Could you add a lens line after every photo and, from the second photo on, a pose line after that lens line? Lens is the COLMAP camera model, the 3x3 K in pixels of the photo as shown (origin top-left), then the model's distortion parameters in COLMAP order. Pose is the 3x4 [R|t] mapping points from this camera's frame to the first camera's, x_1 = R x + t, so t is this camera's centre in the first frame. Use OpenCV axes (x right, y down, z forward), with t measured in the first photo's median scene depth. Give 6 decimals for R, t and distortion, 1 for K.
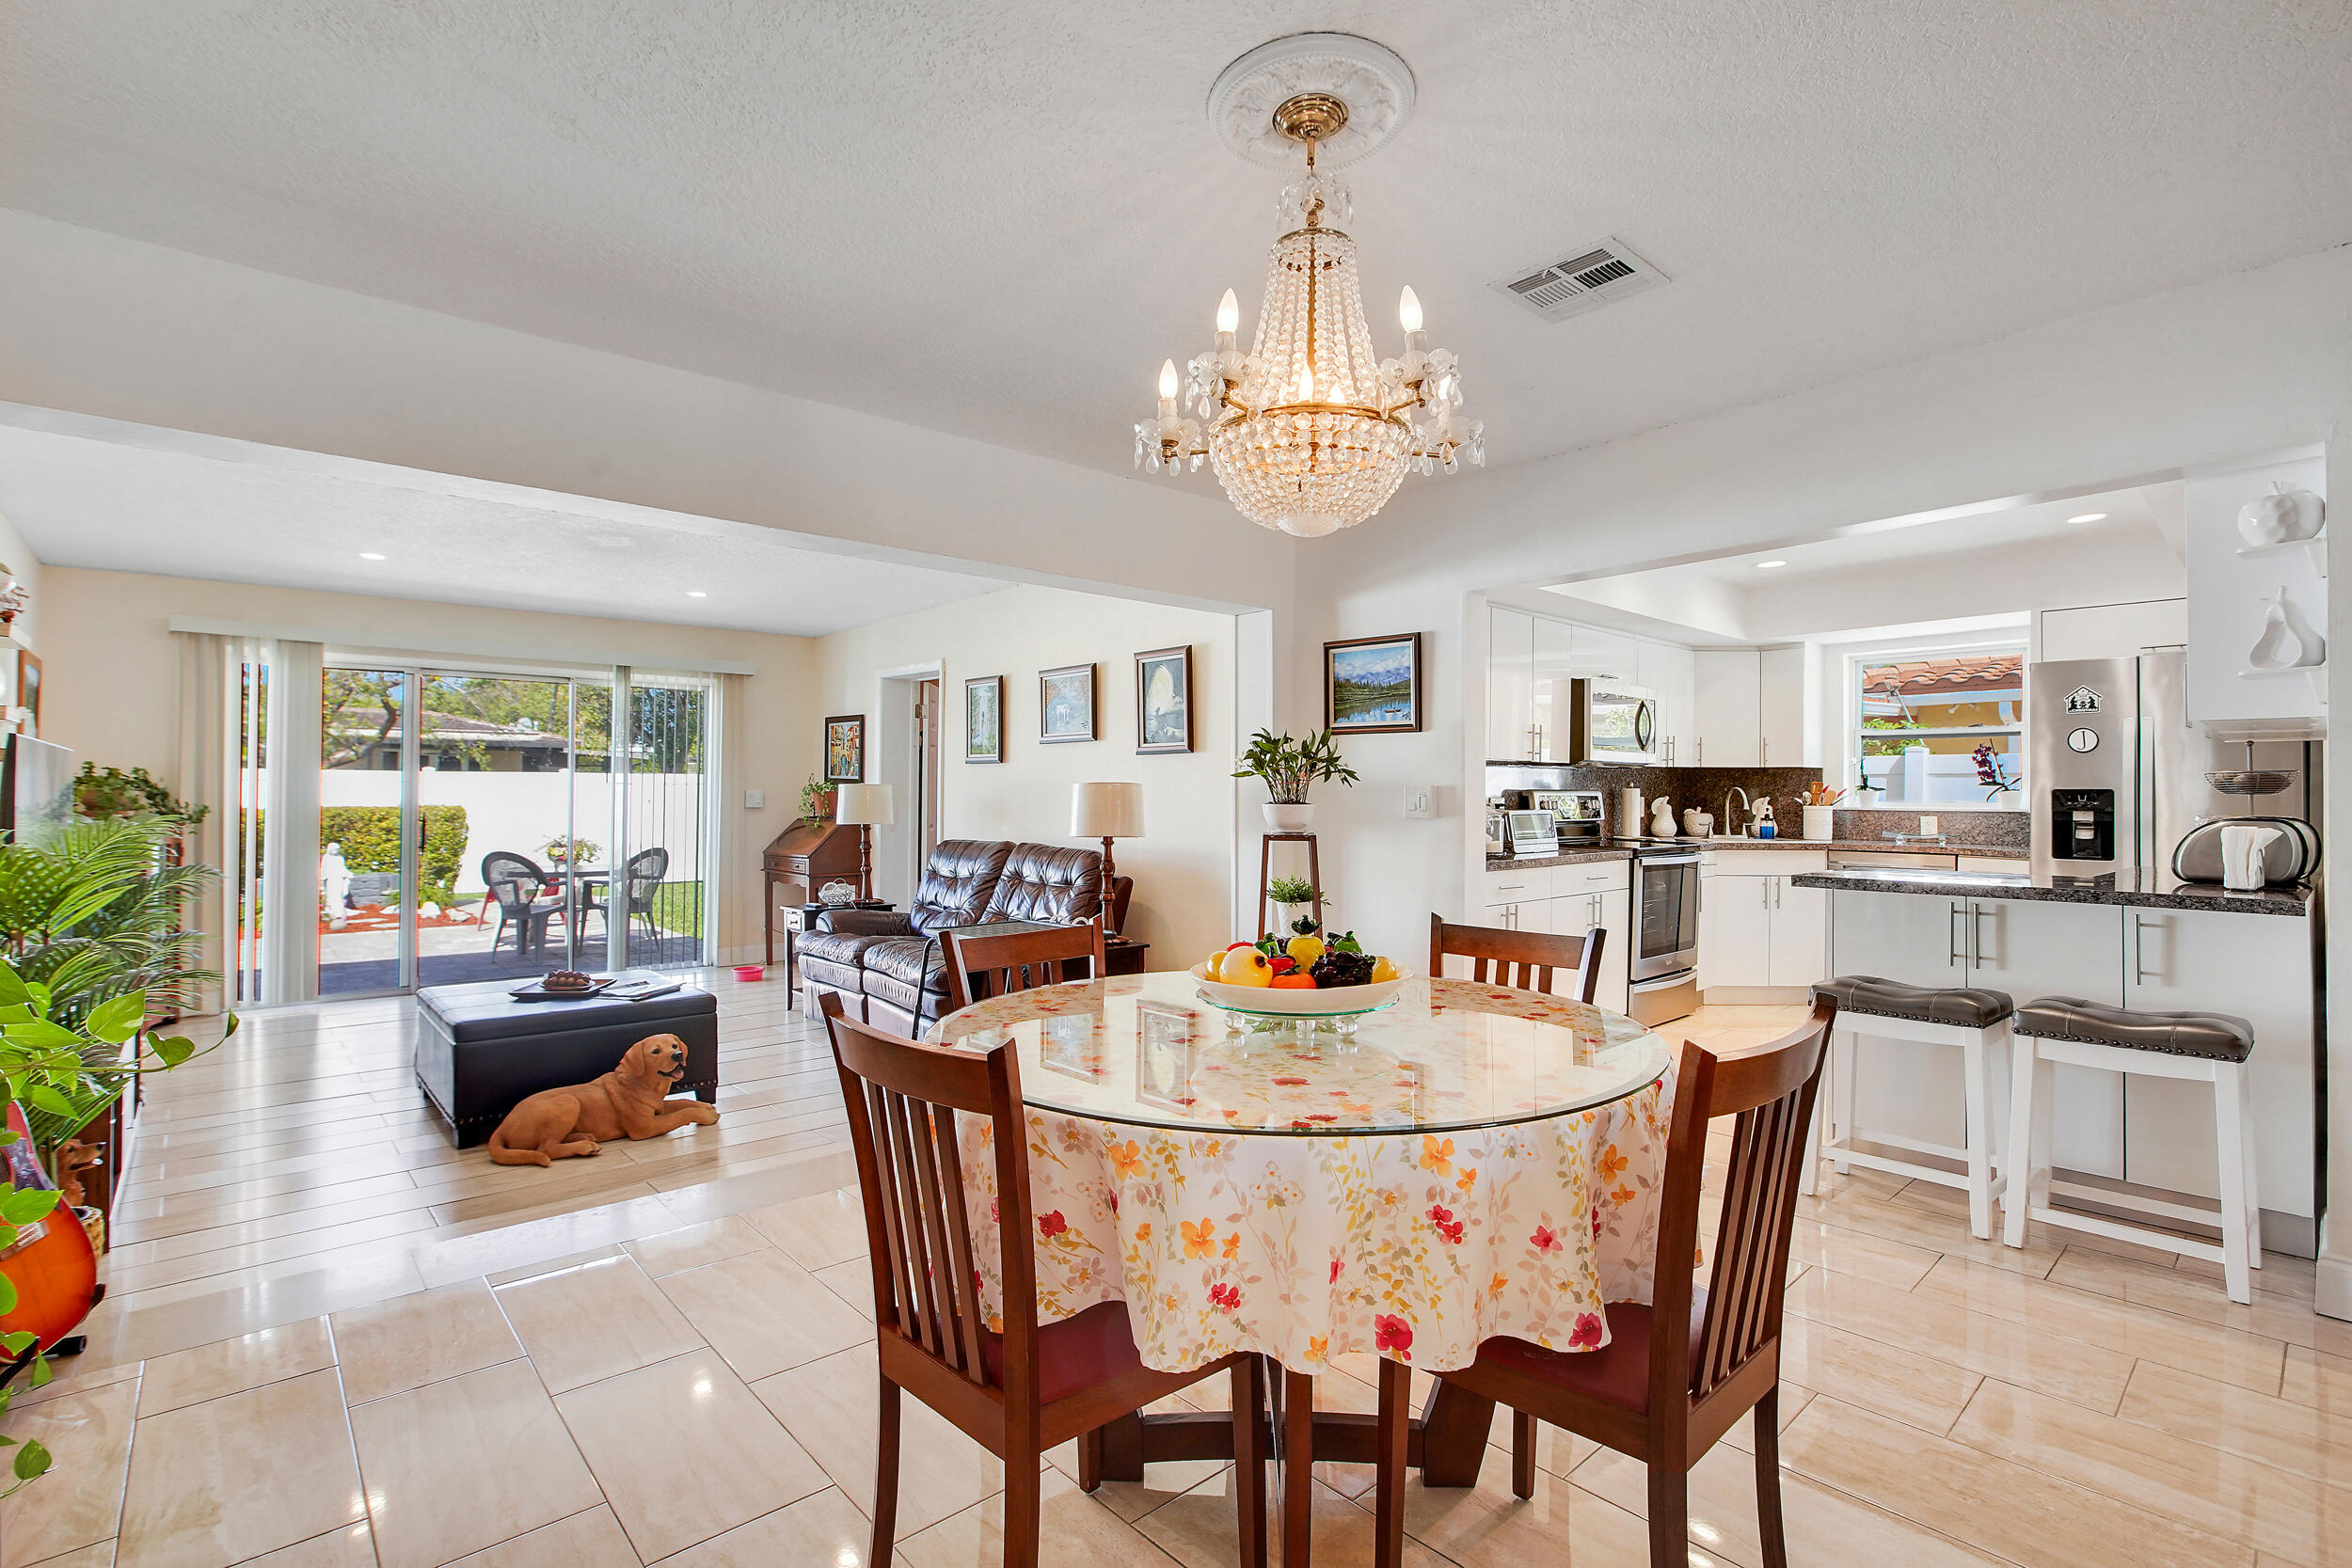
lens RADIAL K [[1092.4, 0, 1176.0], [0, 1092.4, 784.0], [0, 0, 1]] dist [-0.045509, 0.000343]
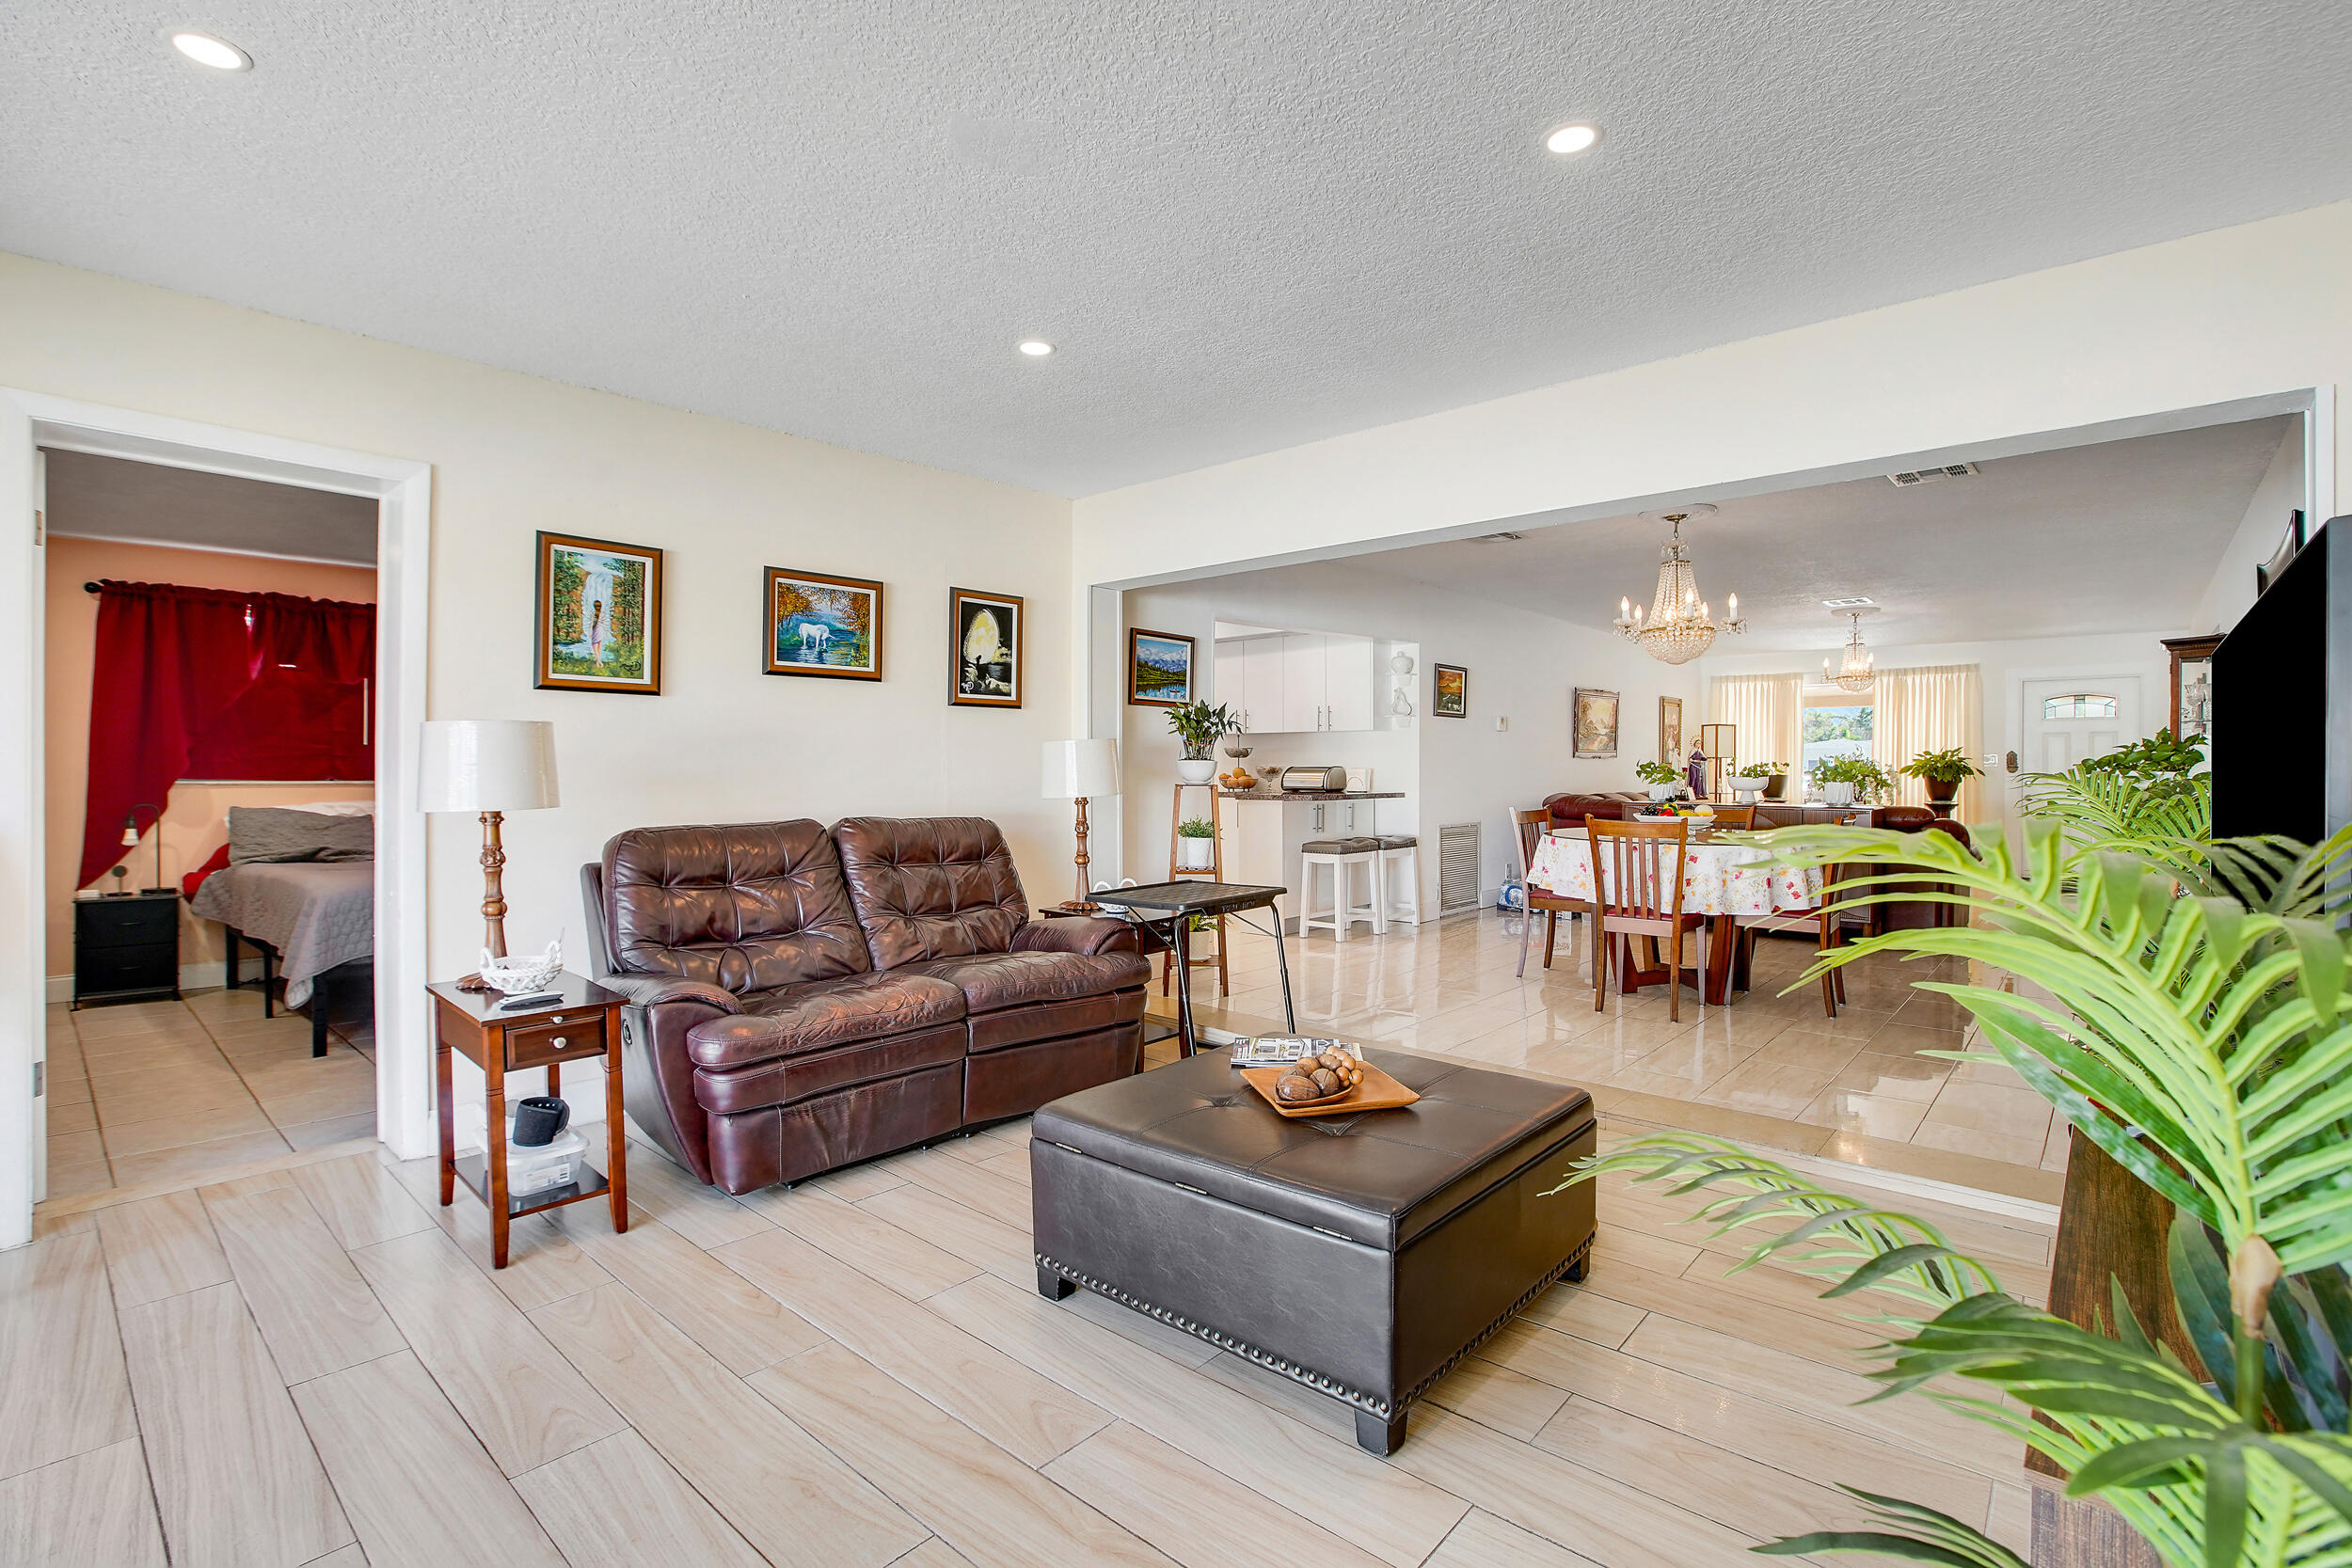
lens RADIAL K [[1073.0, 0, 1170.6], [0, 1073.0, 774.4], [0, 0, 1]] dist [-0.048043, 0.016093]
pose [[-0.095755, -0.009482, 0.995360, -0.824289], [-0.009698, 0.999916, 0.008593, 0.017119], [-0.995358, -0.008830, -0.095839, 0.837218]]
